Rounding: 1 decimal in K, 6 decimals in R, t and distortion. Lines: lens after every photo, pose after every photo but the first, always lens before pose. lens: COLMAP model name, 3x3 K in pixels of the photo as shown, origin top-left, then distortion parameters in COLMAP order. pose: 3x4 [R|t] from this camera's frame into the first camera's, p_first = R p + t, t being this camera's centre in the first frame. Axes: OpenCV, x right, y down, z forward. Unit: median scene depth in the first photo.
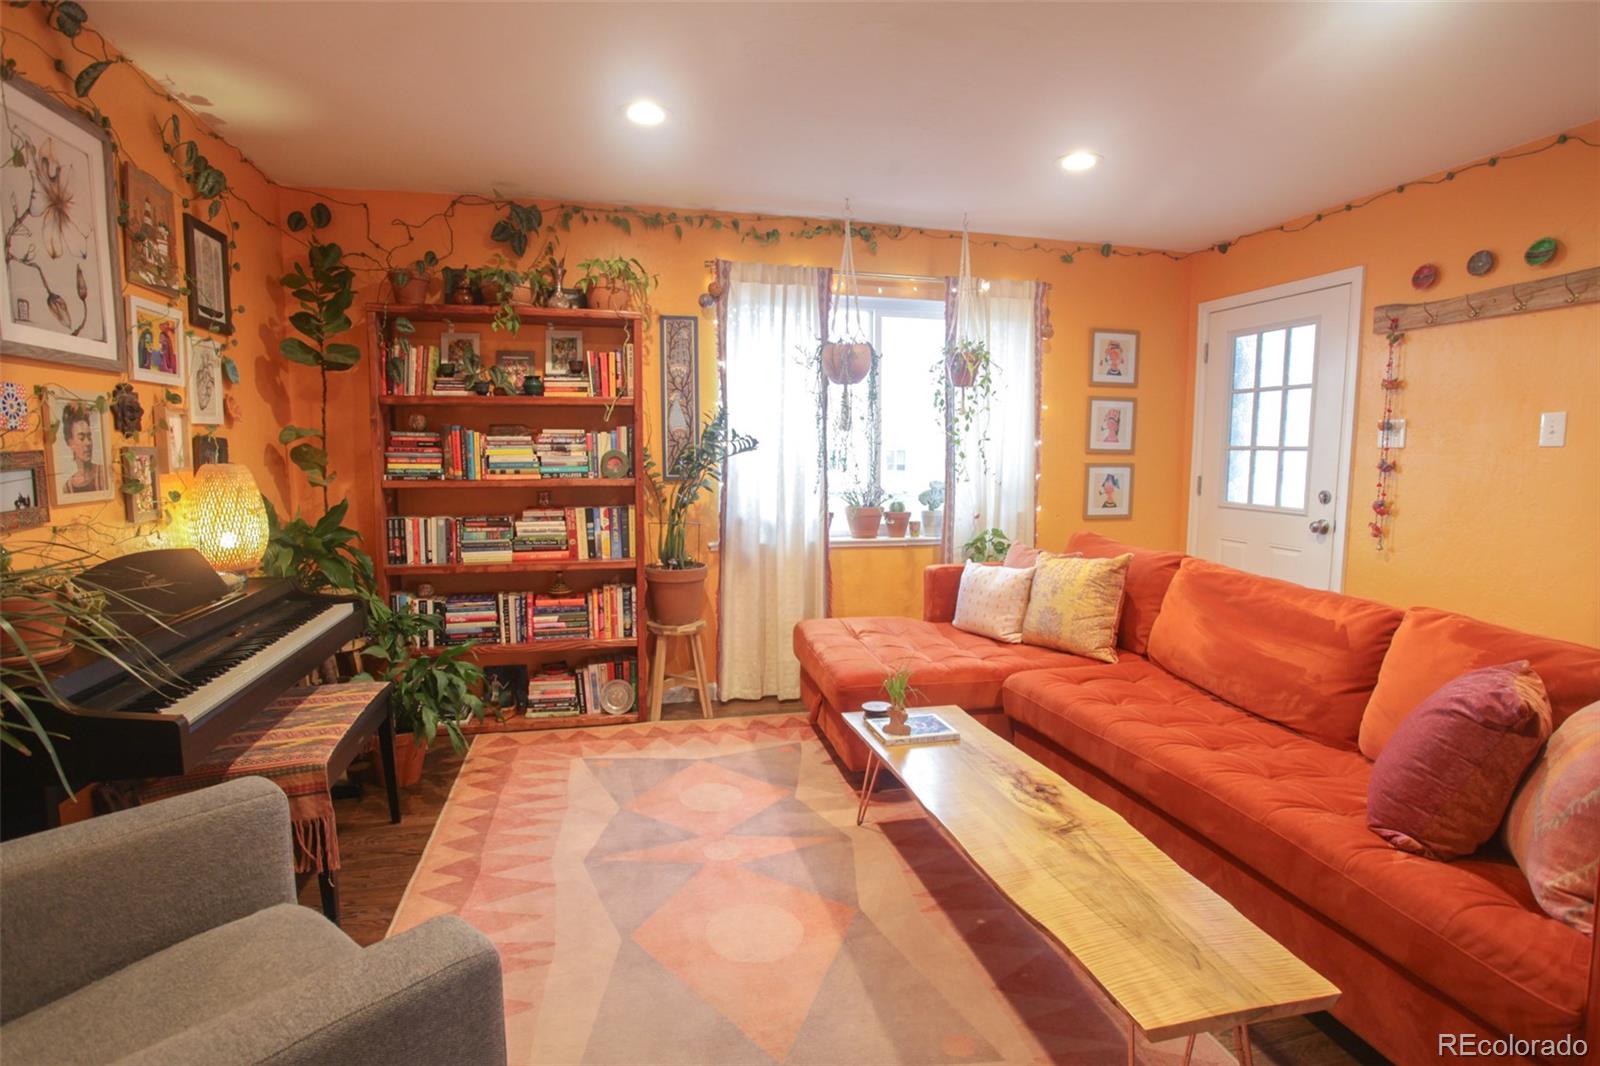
lens RADIAL K [[774.0, 0, 799.1], [0, 774.0, 529.1], [0, 0, 1]] dist [-0.005385, 0.000066]
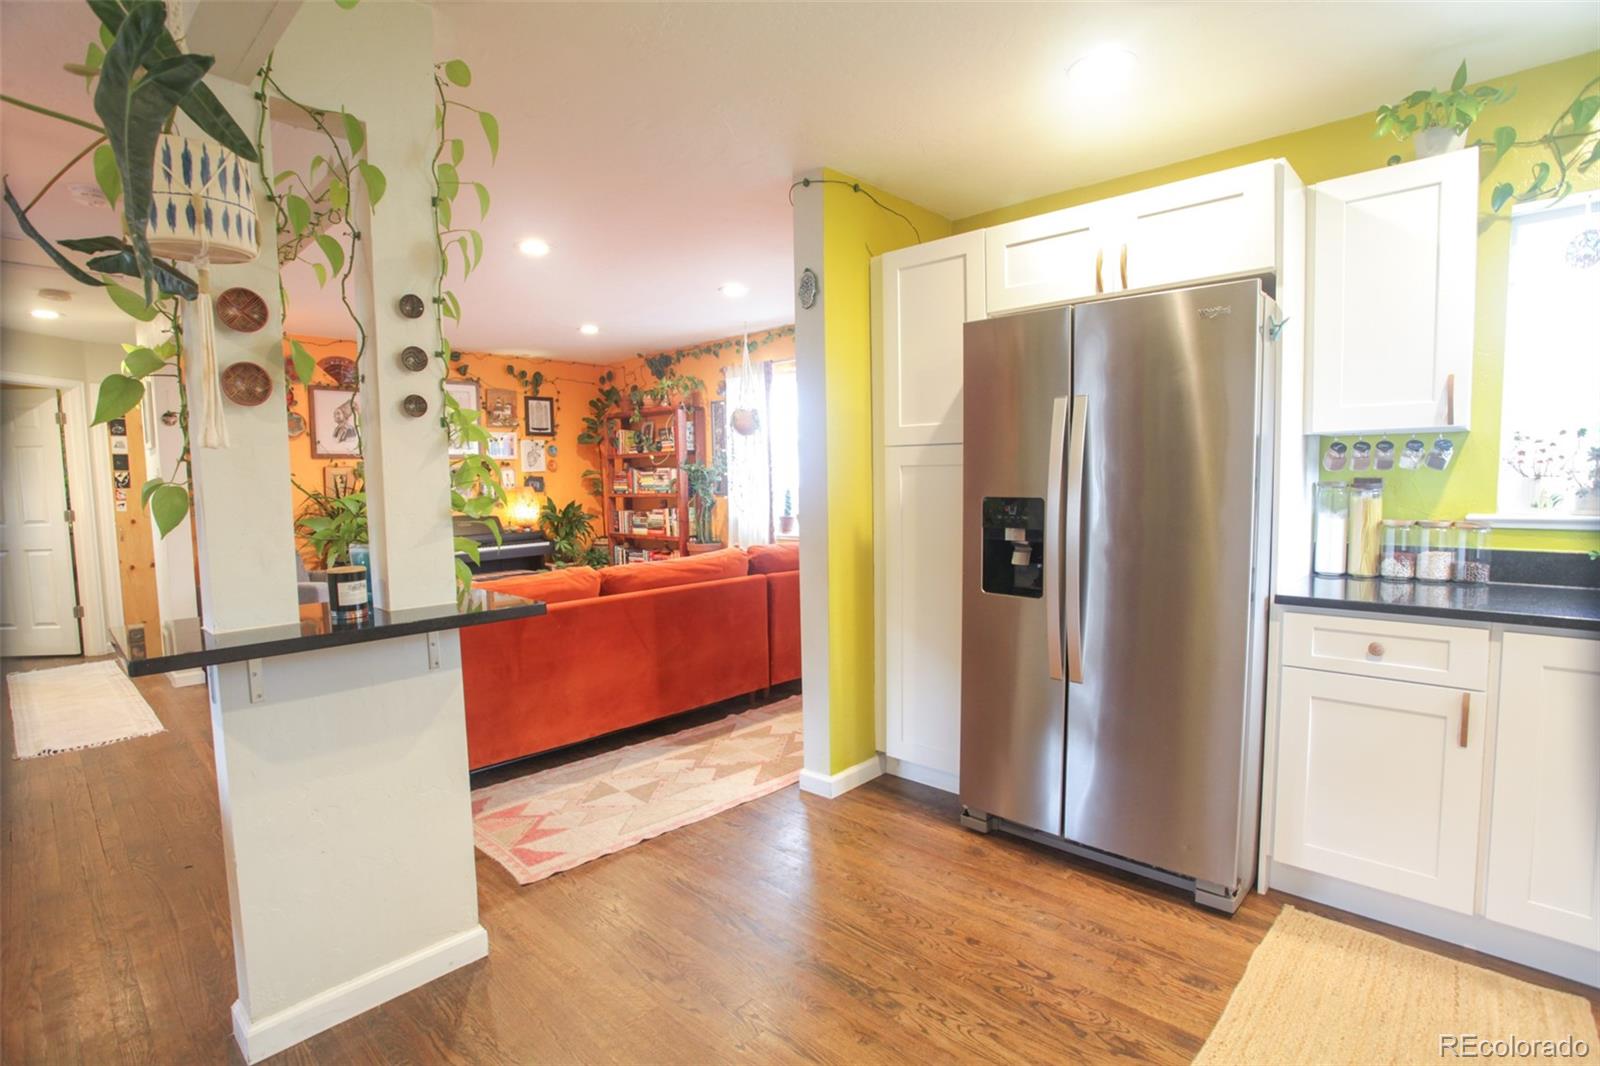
lens RADIAL K [[774.0, 0, 802.8], [0, 774.0, 538.8], [0, 0, 1]] dist [-0.005385, 0.000066]
pose [[0.558892, 0.053601, -0.827506, 1.537133], [-0.066711, 0.997581, 0.019561, -0.012296], [0.826552, 0.044271, 0.561116, 0.208630]]
